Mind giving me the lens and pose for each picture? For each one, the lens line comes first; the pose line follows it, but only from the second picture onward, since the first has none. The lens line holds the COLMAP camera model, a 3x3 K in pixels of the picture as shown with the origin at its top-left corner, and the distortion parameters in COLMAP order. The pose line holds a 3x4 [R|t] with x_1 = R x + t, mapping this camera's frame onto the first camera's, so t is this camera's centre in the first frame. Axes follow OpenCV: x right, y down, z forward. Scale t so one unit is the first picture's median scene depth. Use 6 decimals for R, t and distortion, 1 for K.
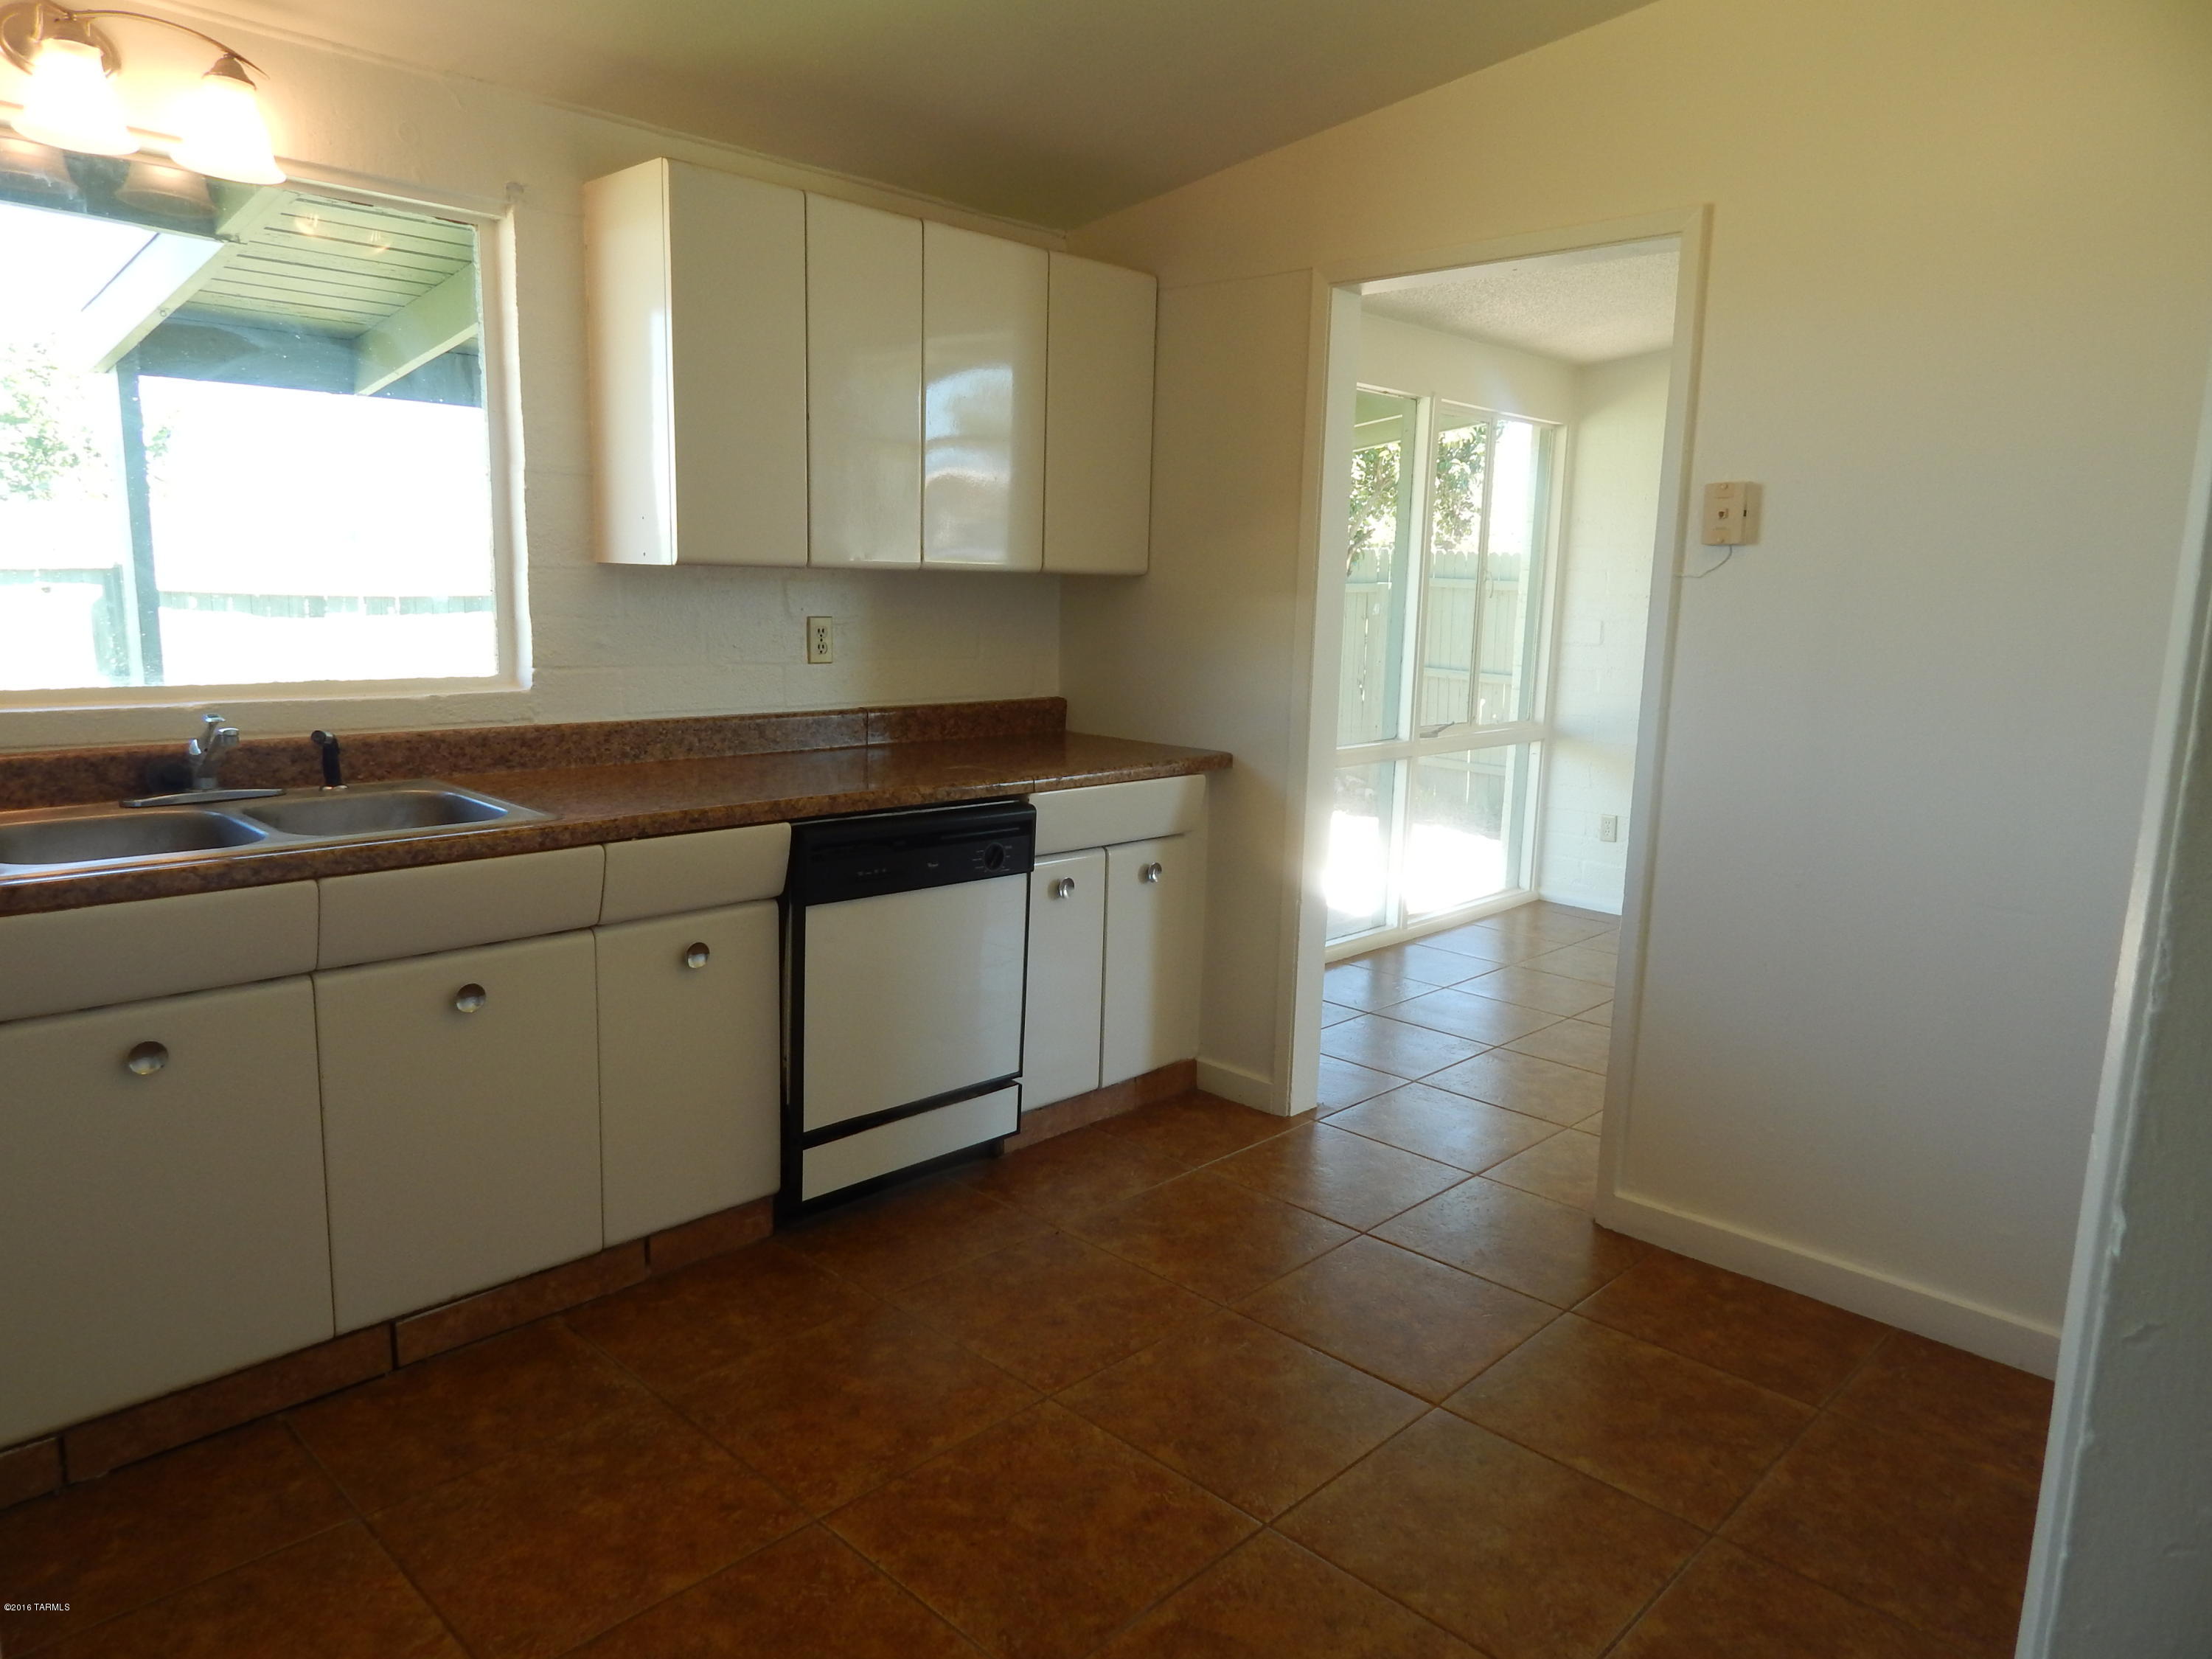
lens RADIAL K [[1443.2, 0, 1100.2], [0, 1443.2, 826.9], [0, 0, 1]] dist [-0.002639, 0.000704]
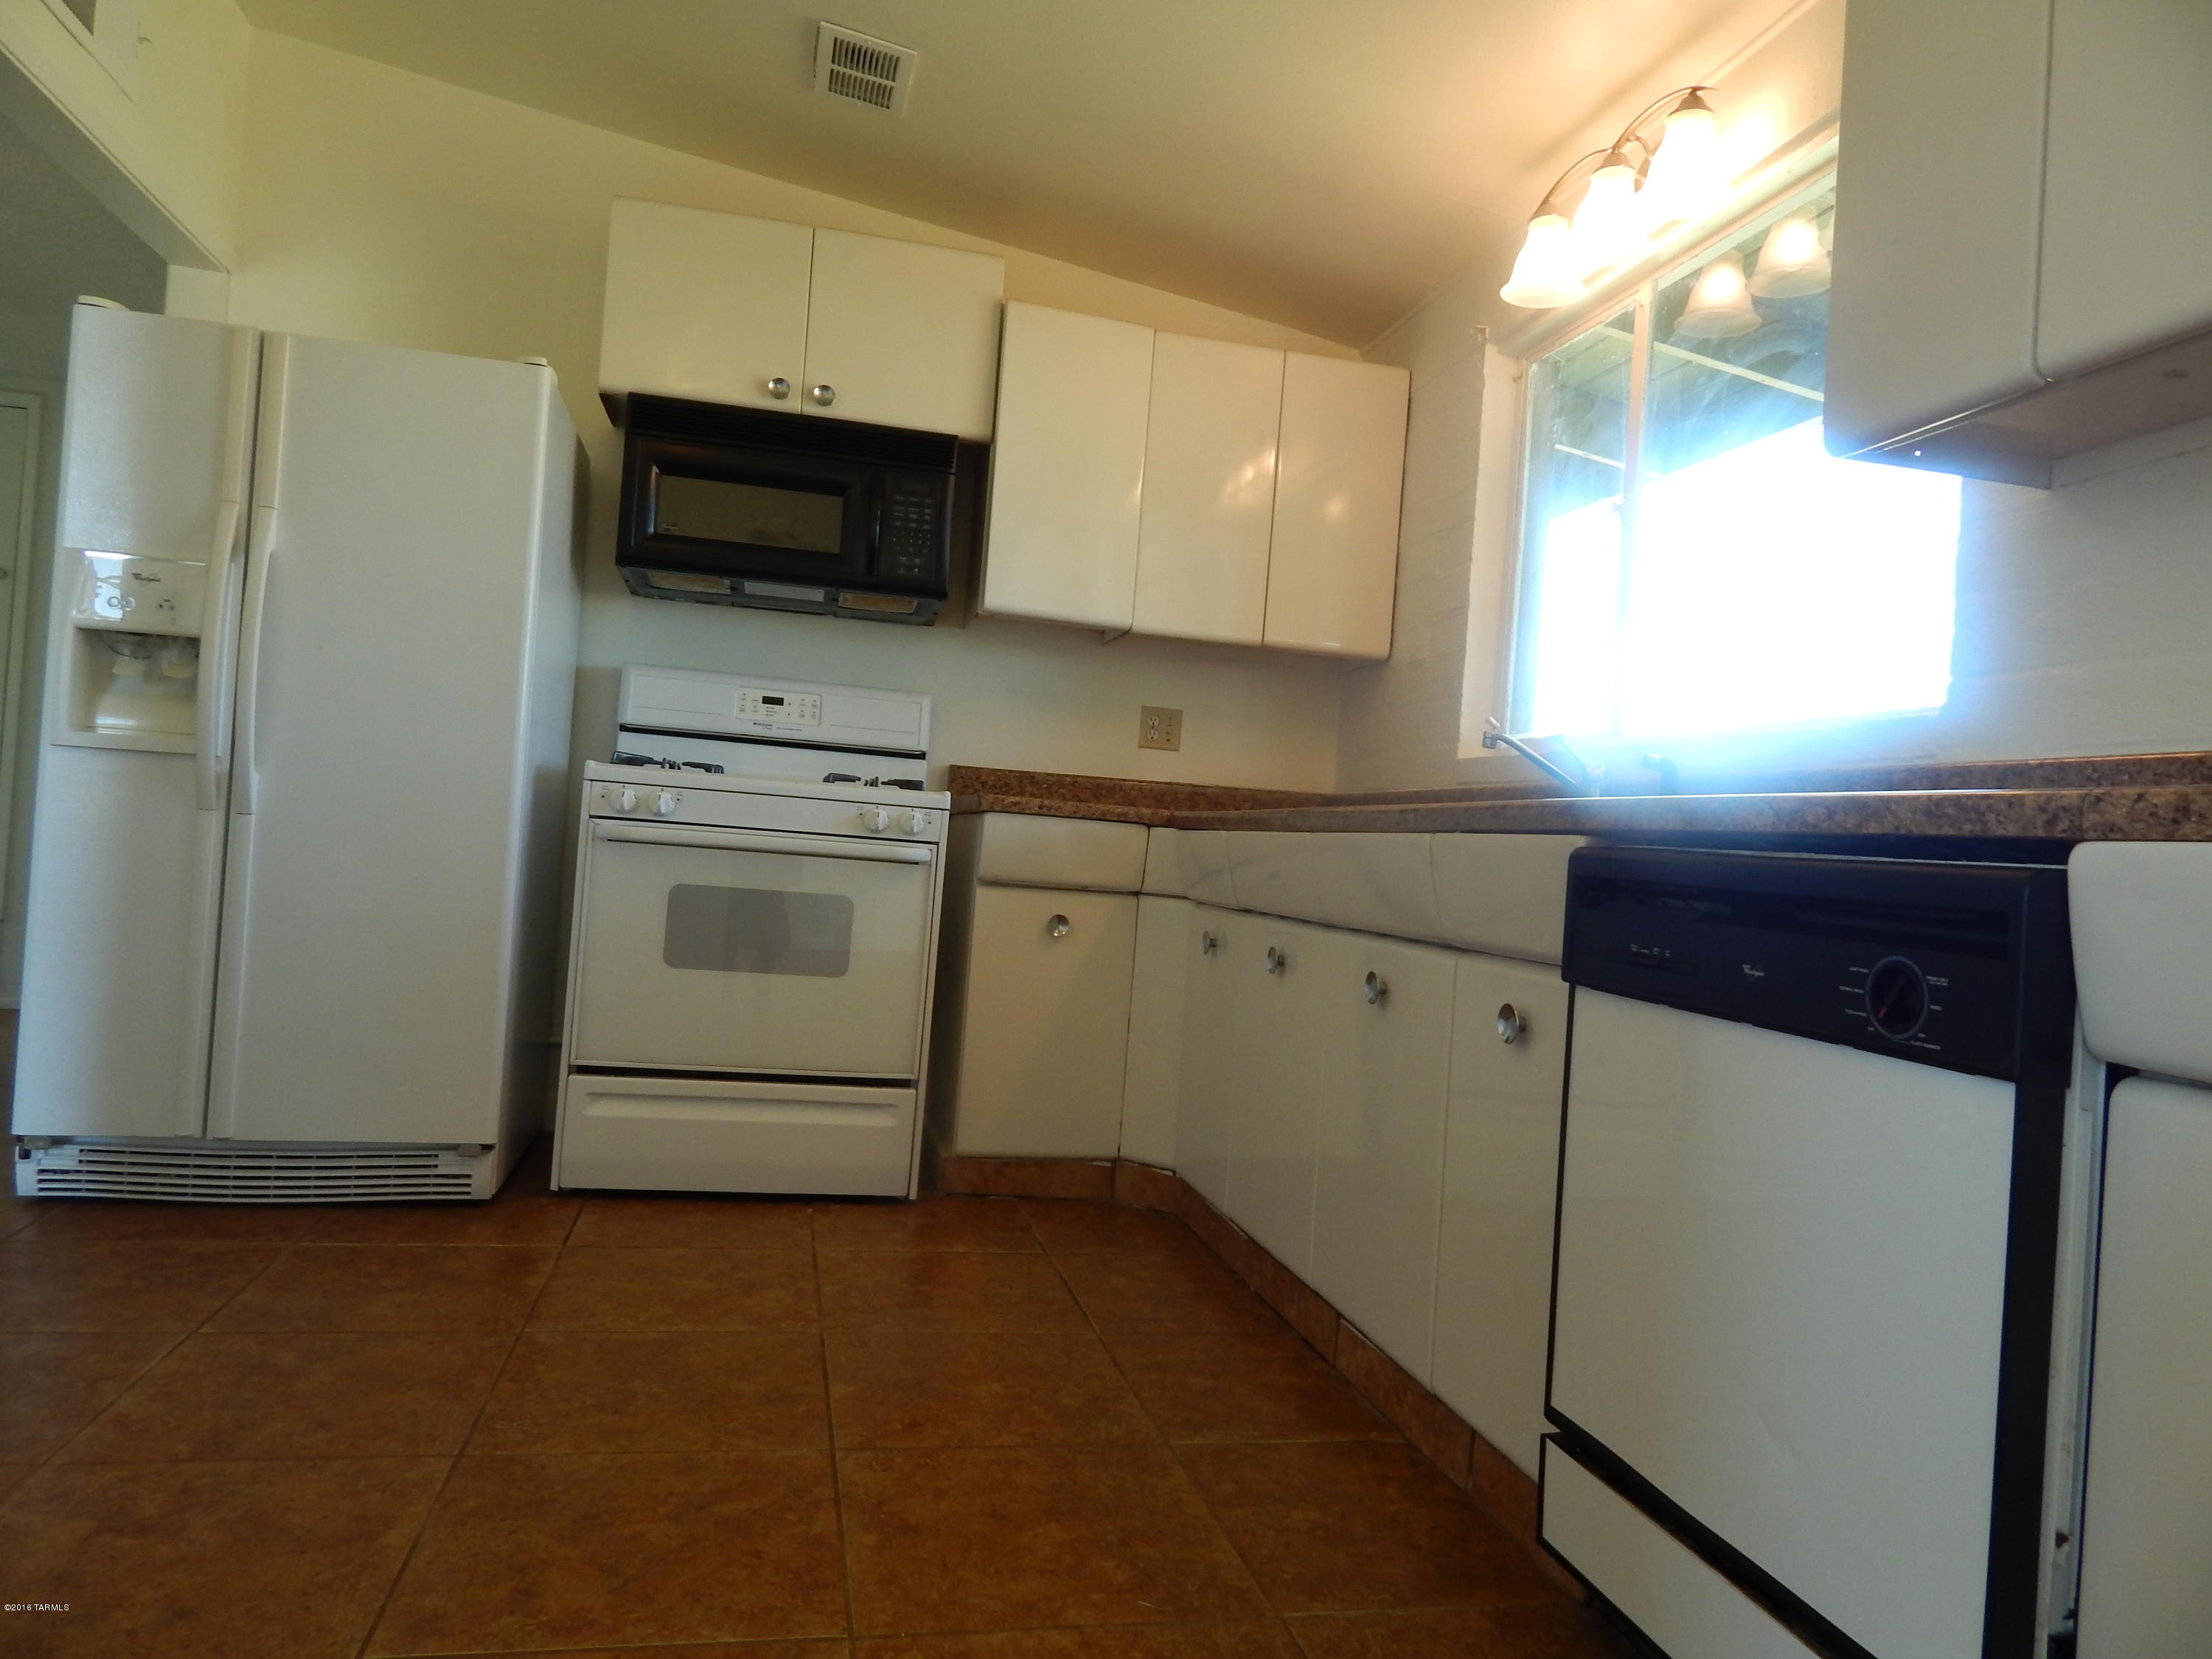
lens RADIAL K [[1443.2, 0, 1099.4], [0, 1443.2, 832.8], [0, 0, 1]] dist [-0.002639, 0.000704]
pose [[-0.534648, -0.073589, -0.841865, 0.492494], [-0.229840, 0.971311, 0.061061, 0.006998], [0.813219, 0.226140, -0.536223, 1.484146]]
